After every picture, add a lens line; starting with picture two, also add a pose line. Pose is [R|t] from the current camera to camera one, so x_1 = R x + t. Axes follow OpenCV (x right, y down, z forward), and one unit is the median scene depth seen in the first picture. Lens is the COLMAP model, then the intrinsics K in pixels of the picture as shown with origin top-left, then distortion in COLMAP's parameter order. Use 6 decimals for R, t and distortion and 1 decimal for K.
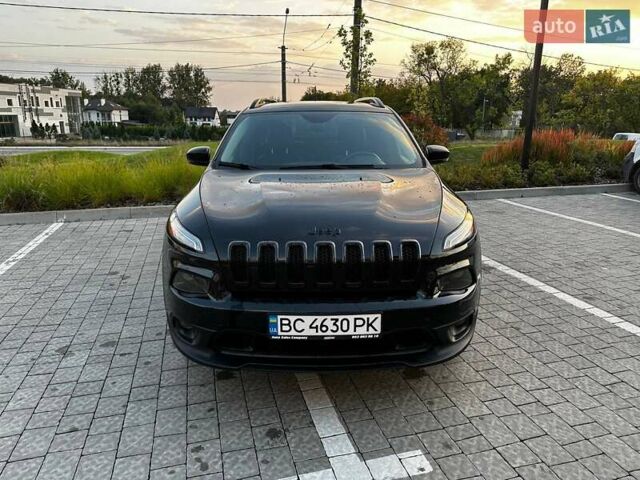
lens RADIAL K [[449.6, 0, 320.4], [0, 449.6, 239.2], [0, 0, 1]] dist [0.023913, -0.024436]
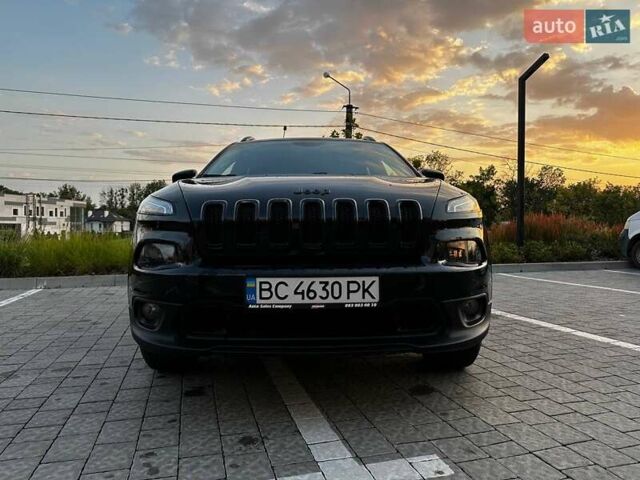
lens RADIAL K [[449.6, 0, 318.5], [0, 449.6, 243.5], [0, 0, 1]] dist [0.023913, -0.024436]
pose [[0.999980, -0.003332, 0.005412, 0.011780], [0.004518, 0.971571, -0.236706, 0.212324], [-0.004470, 0.236725, 0.971566, 0.114676]]
